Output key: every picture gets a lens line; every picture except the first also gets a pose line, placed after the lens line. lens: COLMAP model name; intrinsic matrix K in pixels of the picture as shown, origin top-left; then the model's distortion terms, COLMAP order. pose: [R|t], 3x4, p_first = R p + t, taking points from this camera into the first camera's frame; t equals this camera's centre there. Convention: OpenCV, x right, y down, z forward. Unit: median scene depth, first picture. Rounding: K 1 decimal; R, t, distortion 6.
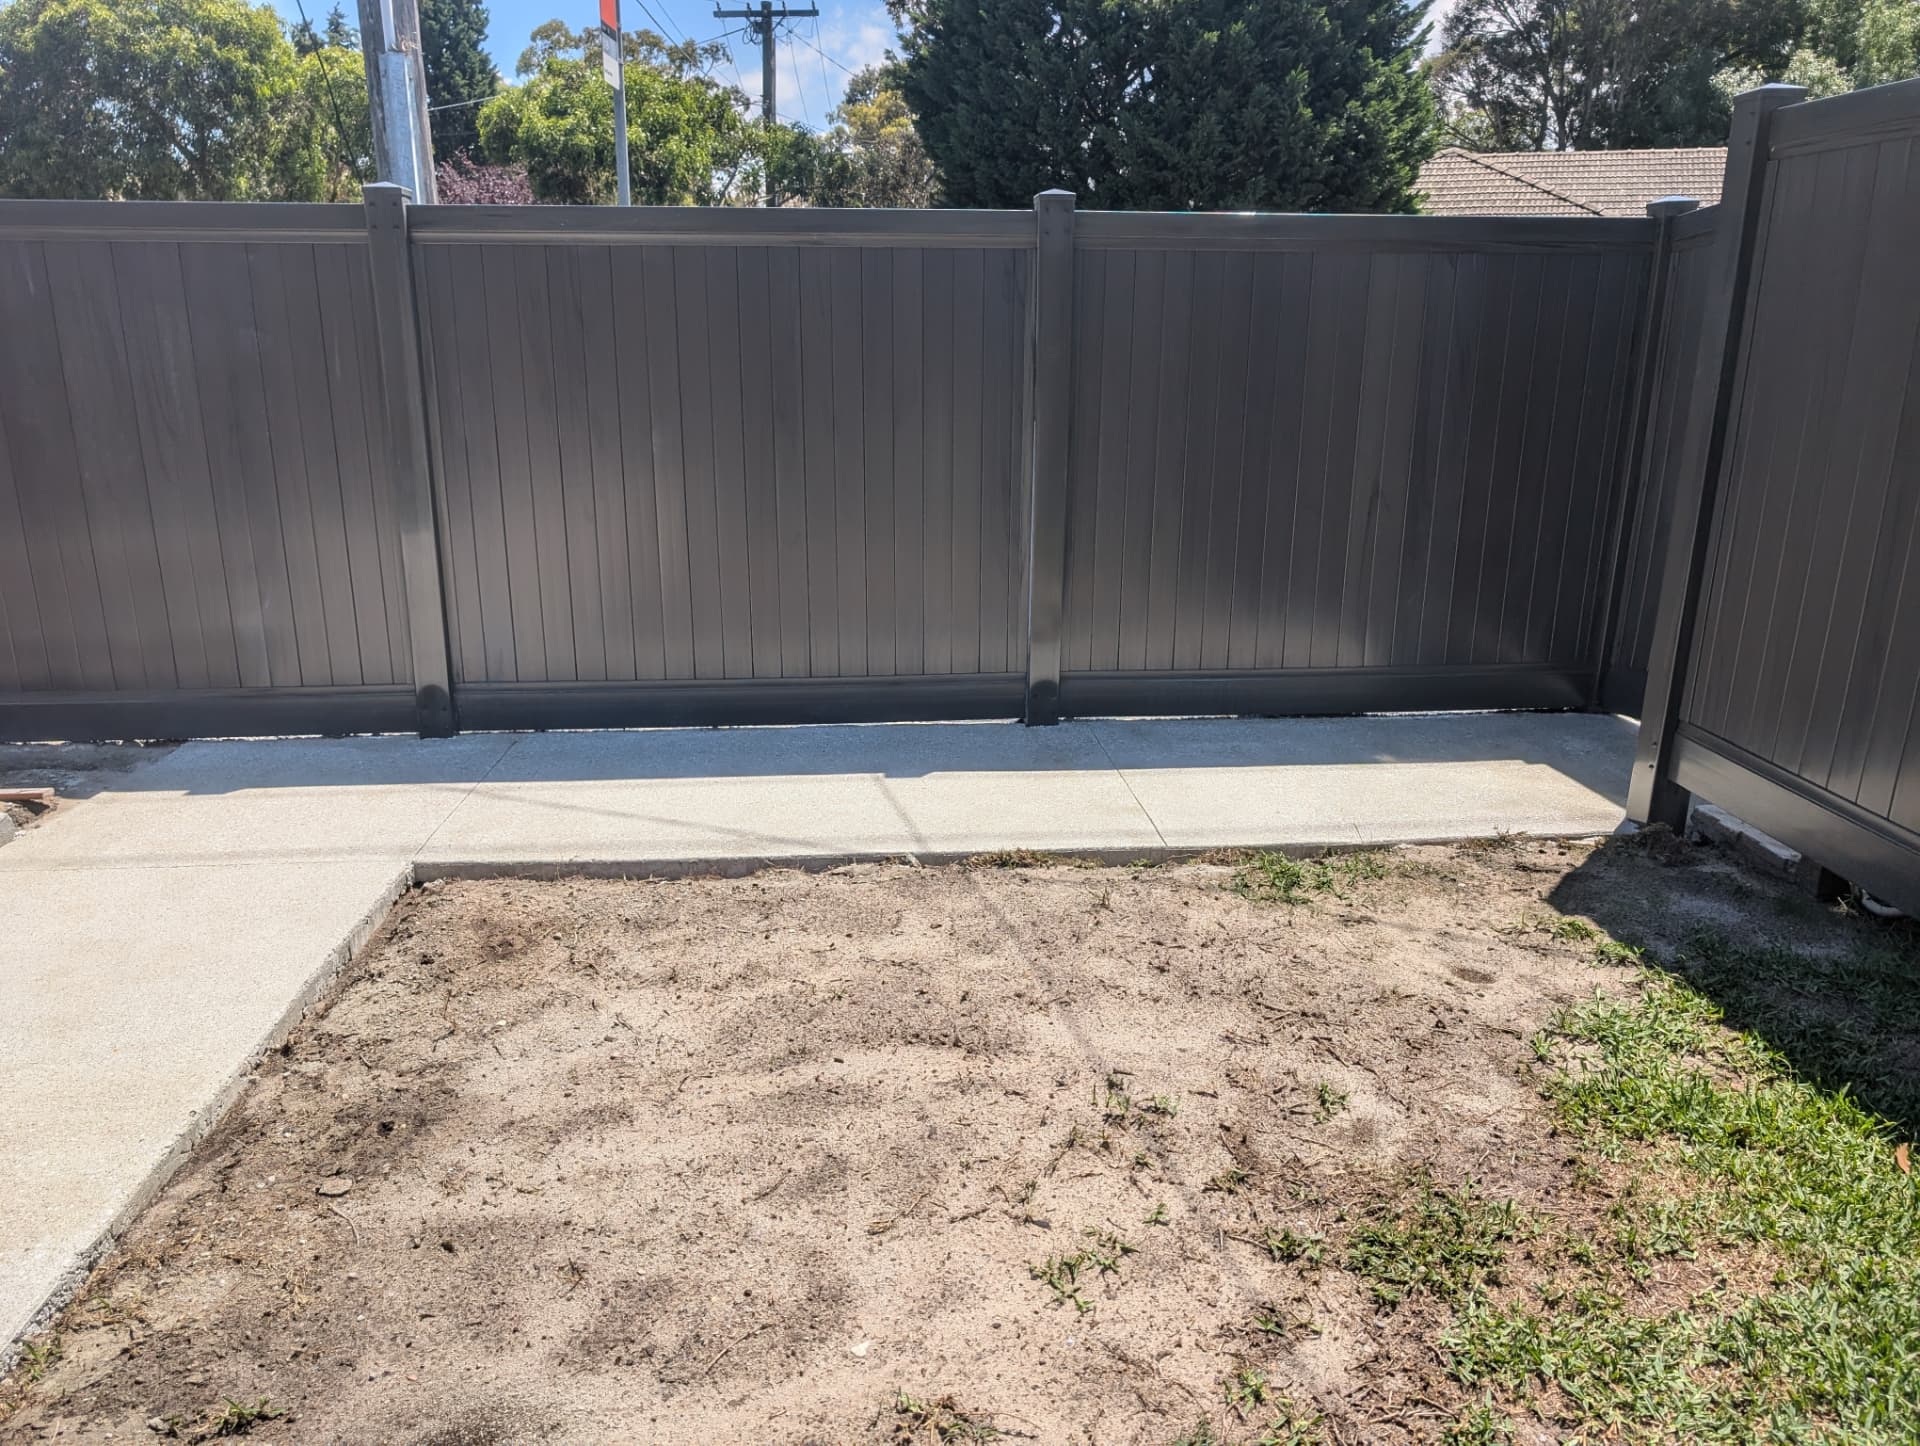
lens RADIAL K [[1393.1, 0, 962.9], [0, 1393.1, 711.5], [0, 0, 1]] dist [0.018628, -0.000846]
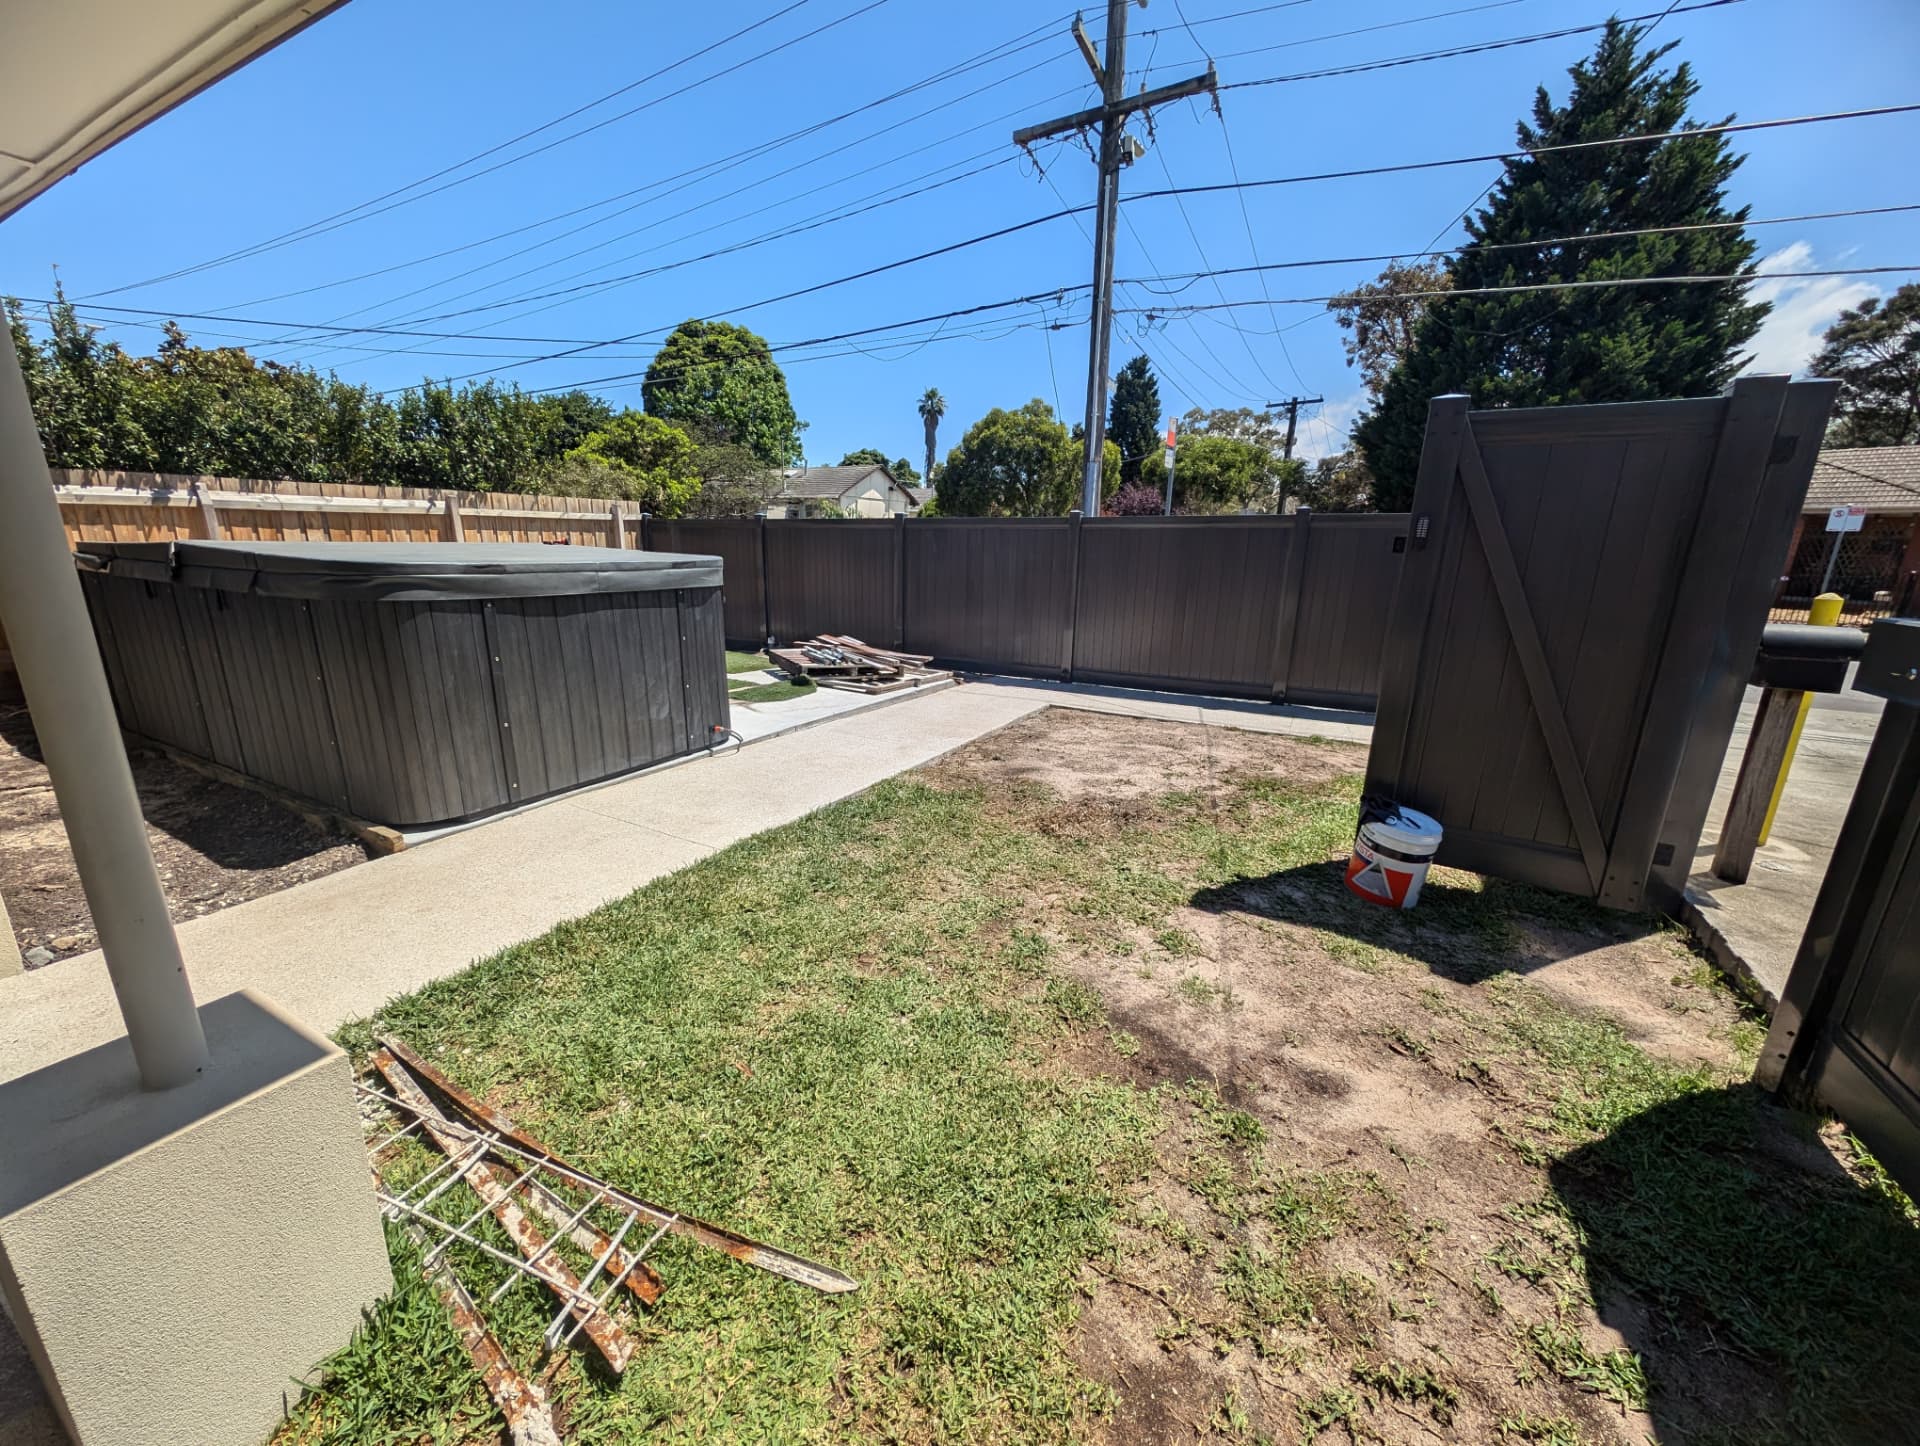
lens RADIAL K [[712.2, 0, 966.1], [0, 712.2, 730.8], [0, 0, 1]] dist [-0.001346, -0.000349]
pose [[0.852211, 0.136211, -0.505156, 0.410993], [-0.152778, 0.988222, 0.008725, 0.229375], [0.500394, 0.069741, 0.862984, -0.776946]]
